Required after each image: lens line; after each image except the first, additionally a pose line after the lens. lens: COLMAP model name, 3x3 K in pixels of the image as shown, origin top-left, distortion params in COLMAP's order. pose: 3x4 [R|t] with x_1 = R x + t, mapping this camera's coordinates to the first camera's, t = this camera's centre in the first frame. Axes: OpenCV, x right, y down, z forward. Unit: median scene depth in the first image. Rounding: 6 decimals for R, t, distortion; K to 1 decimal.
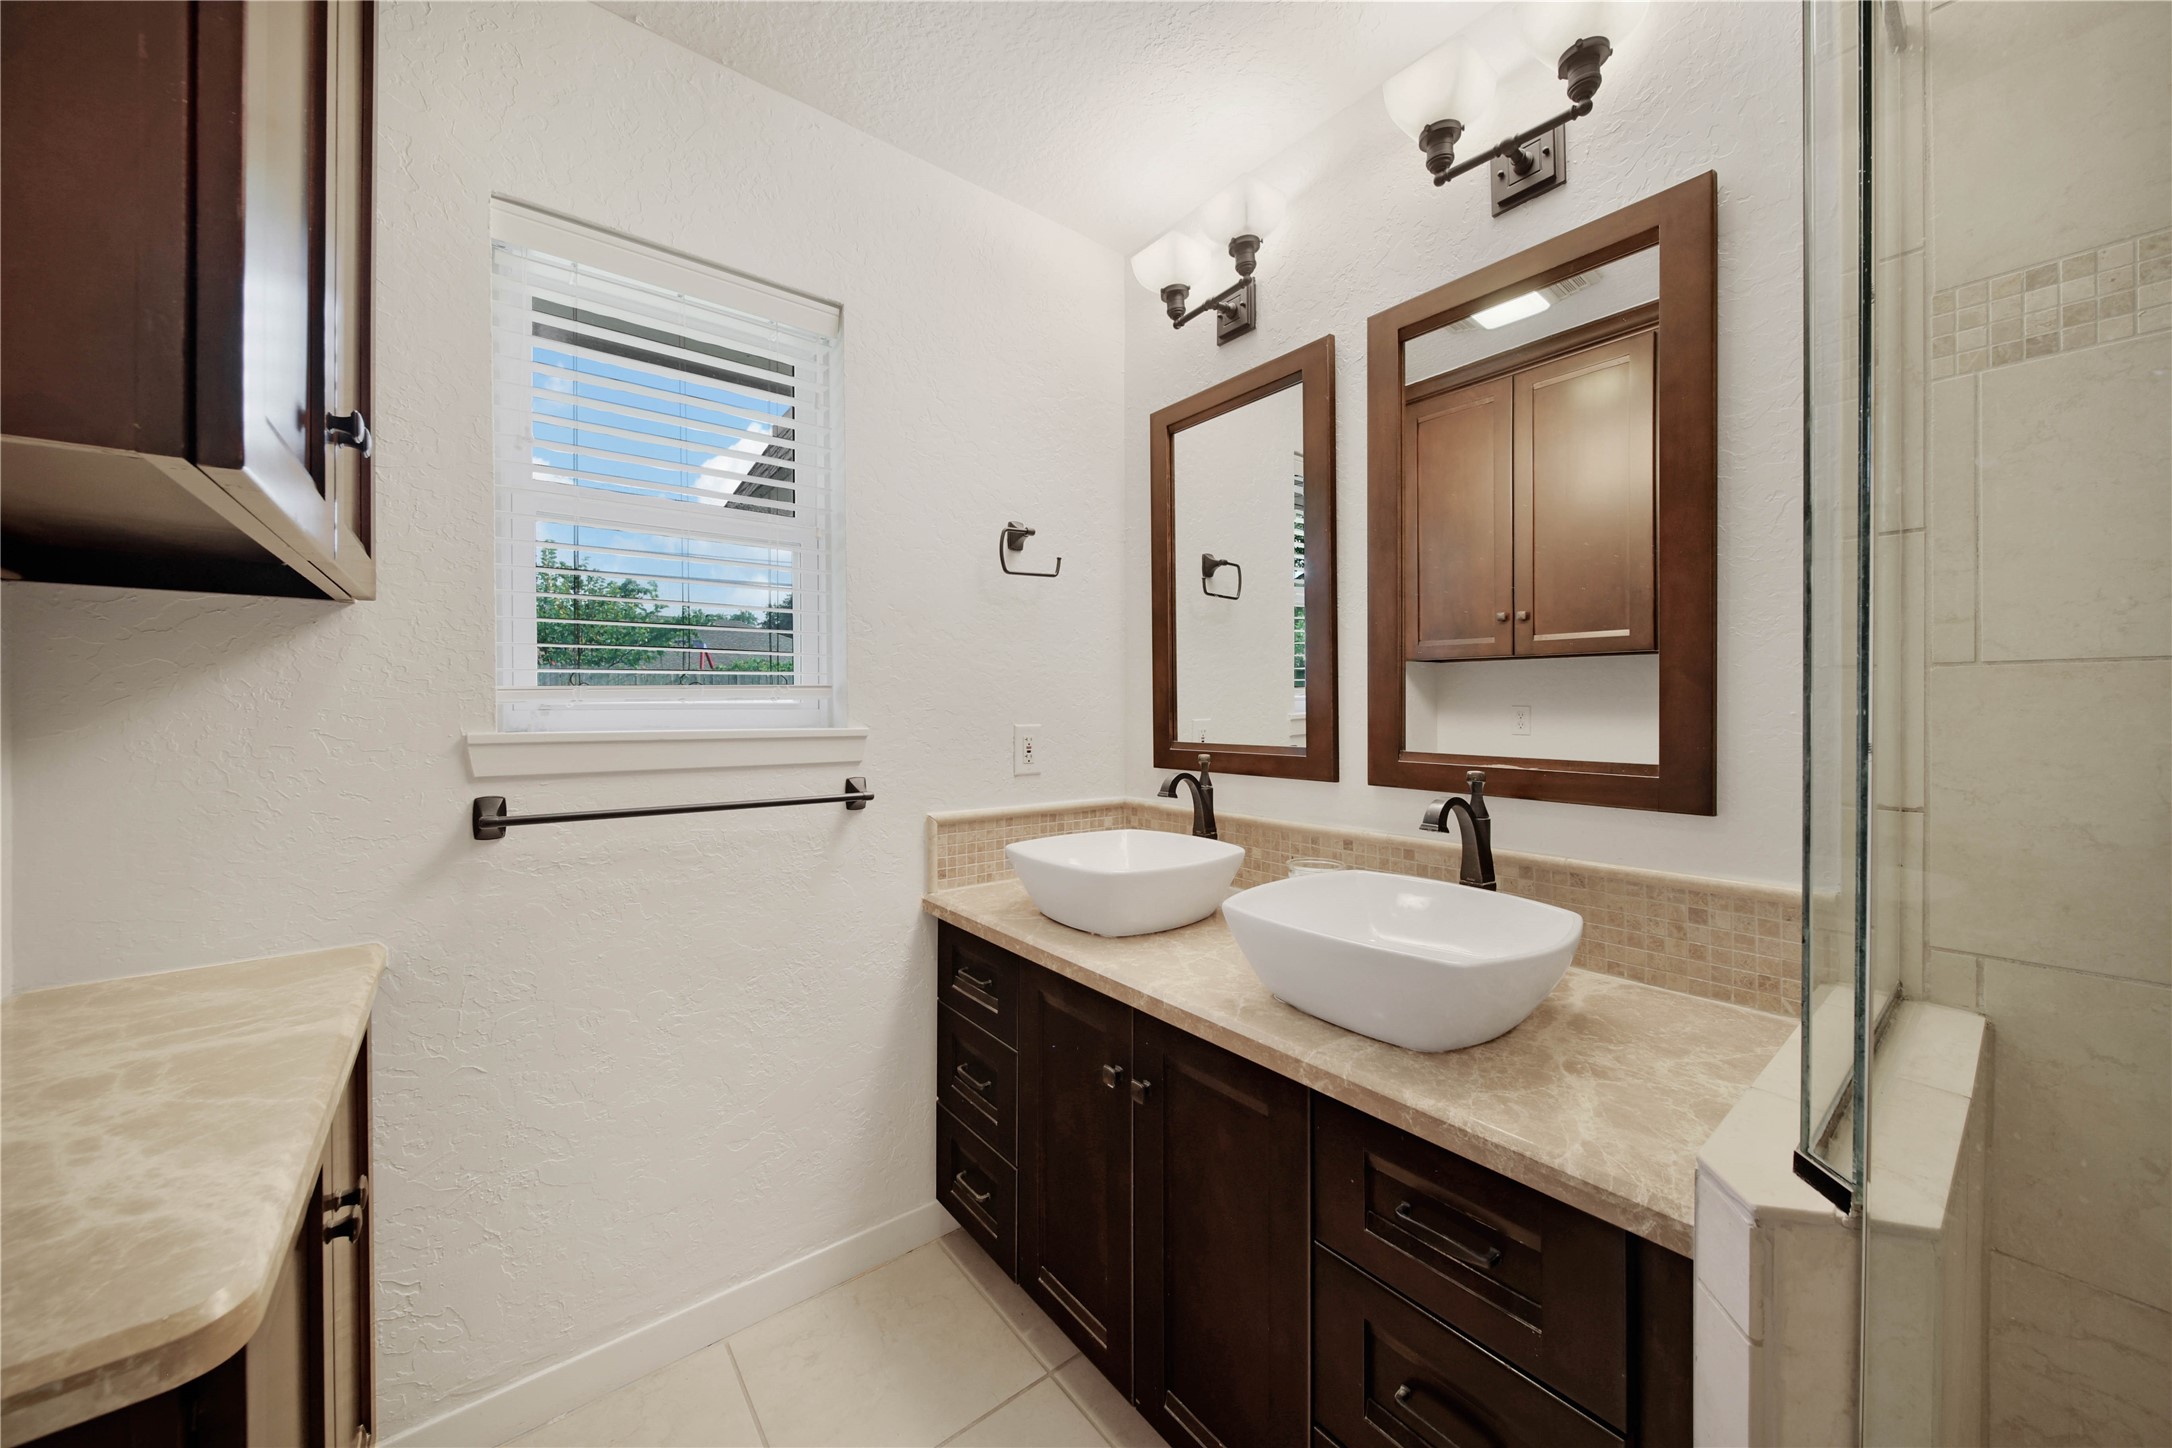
lens RADIAL K [[764.1, 0, 1088.2], [0, 764.1, 708.0], [0, 0, 1]] dist [-0.000276, -0.000125]
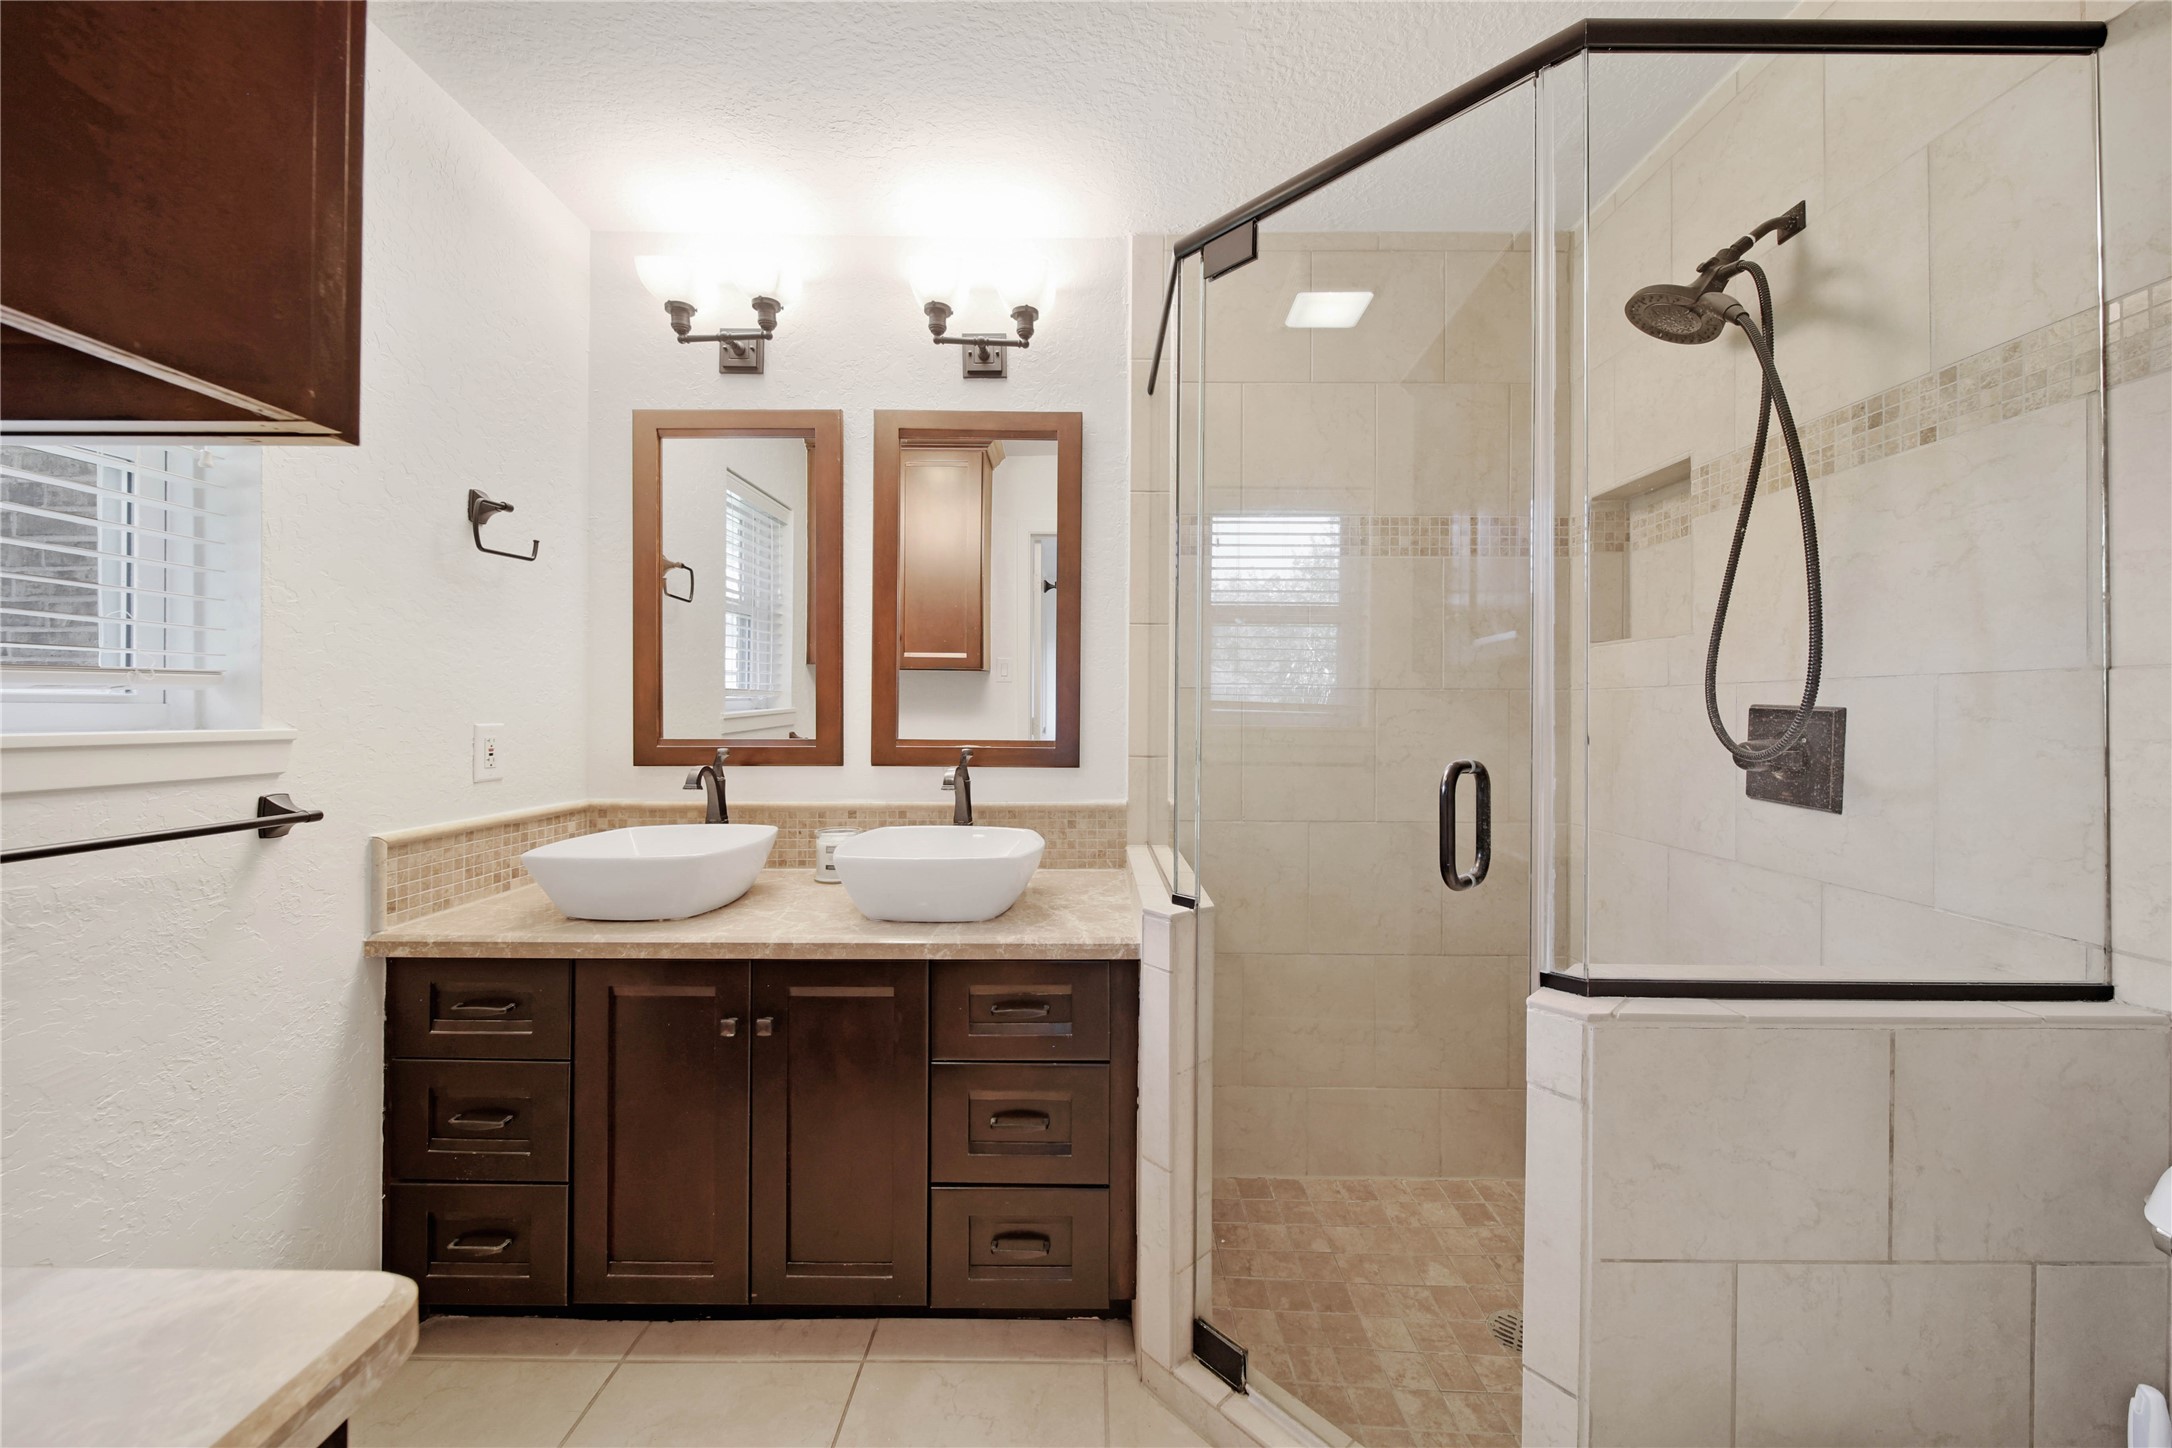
lens RADIAL K [[773.8, 0, 1079.0], [0, 773.8, 711.2], [0, 0, 1]] dist [0.000479, -0.000012]
pose [[0.622882, 0.004116, 0.782305, -0.430573], [-0.004406, 0.999989, -0.001754, 0.007165], [-0.782304, -0.002354, 0.622893, -0.100743]]
